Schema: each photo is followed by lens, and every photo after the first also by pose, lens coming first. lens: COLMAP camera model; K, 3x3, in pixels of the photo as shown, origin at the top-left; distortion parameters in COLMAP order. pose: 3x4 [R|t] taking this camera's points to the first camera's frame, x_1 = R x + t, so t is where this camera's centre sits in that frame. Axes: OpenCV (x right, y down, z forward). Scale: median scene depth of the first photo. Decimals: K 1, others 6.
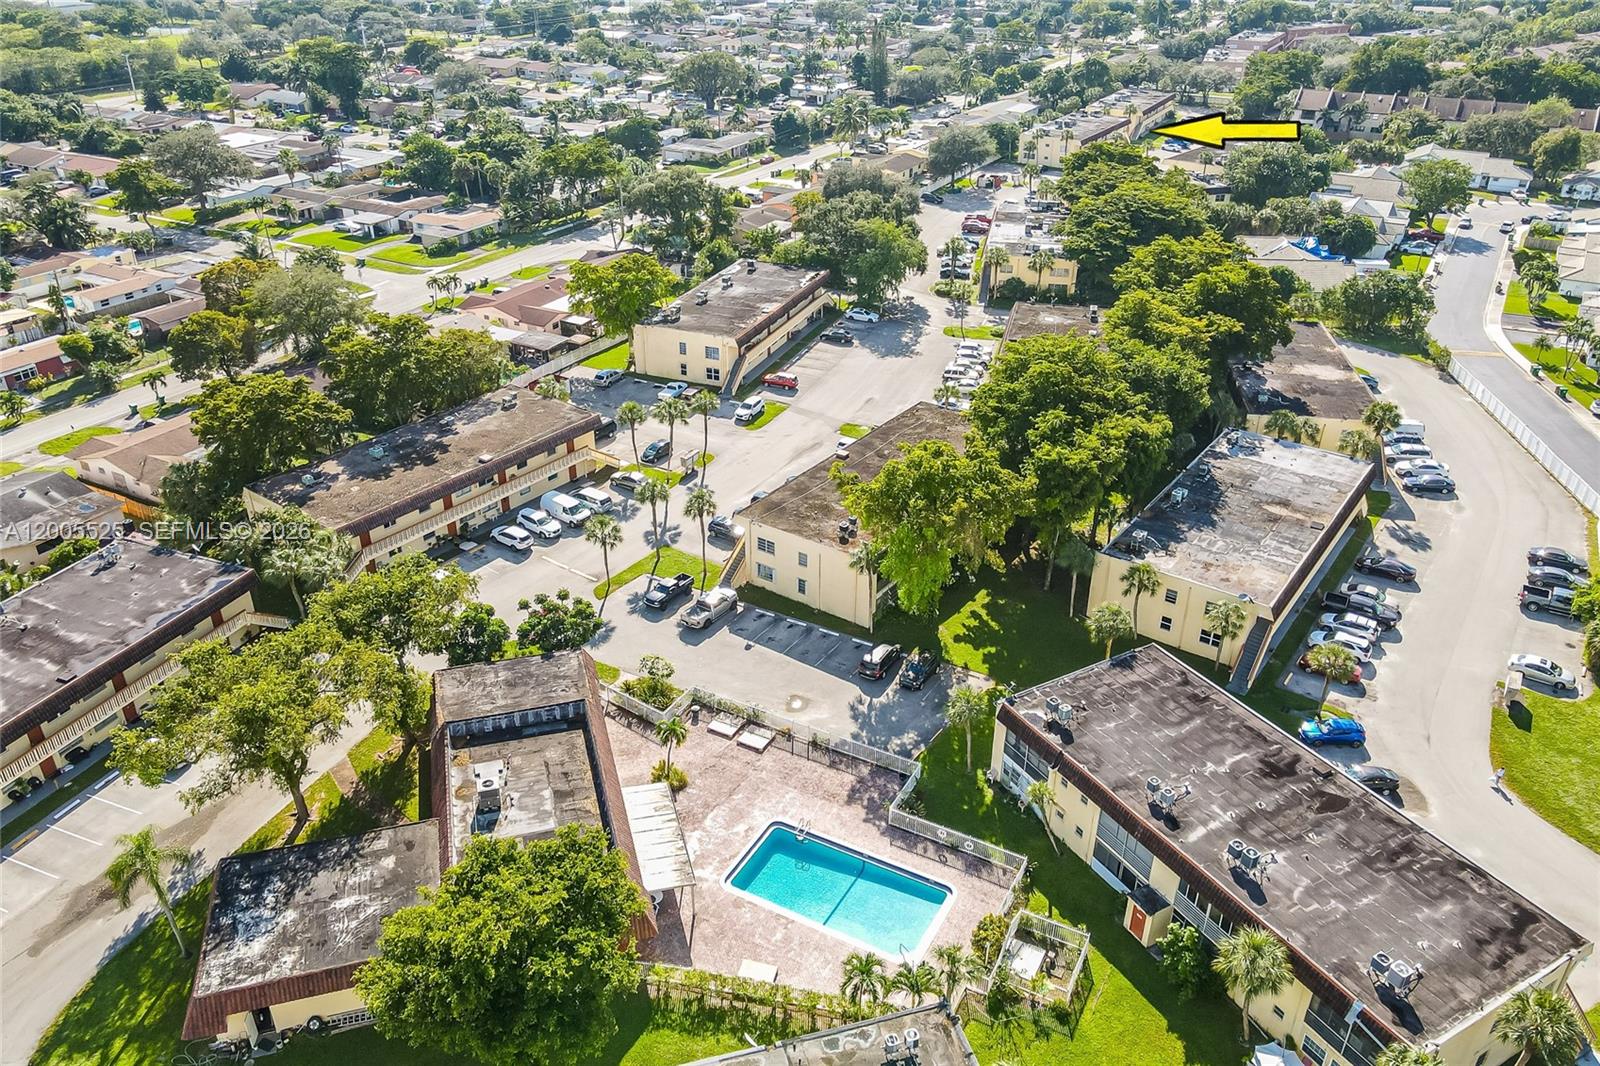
lens RADIAL K [[1176.0, 0, 798.3], [0, 1176.0, 518.1], [0, 0, 1]] dist [0.003192, -0.000676]
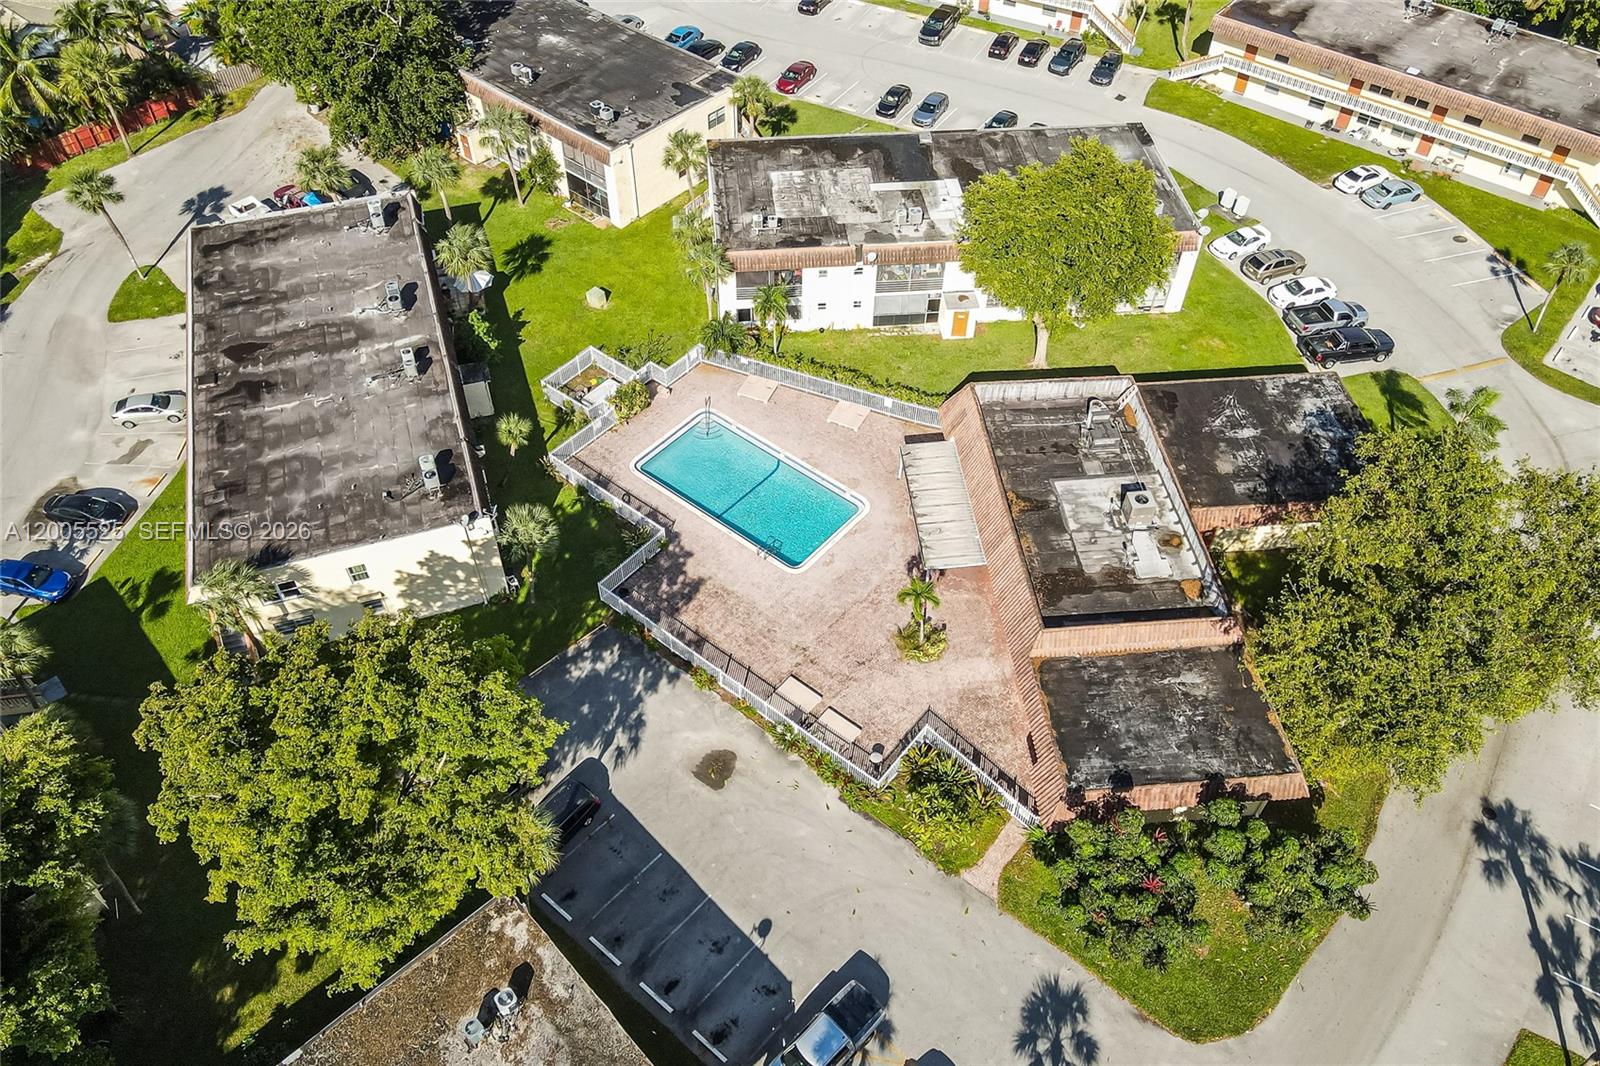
lens RADIAL K [[1176.0, 0, 798.3], [0, 1176.0, 518.1], [0, 0, 1]] dist [0.003192, -0.000676]
pose [[-0.982079, -0.146024, 0.119155, -0.117562], [0.083932, 0.227217, 0.970220, -0.568838], [-0.168749, 0.962834, -0.210889, 1.148670]]
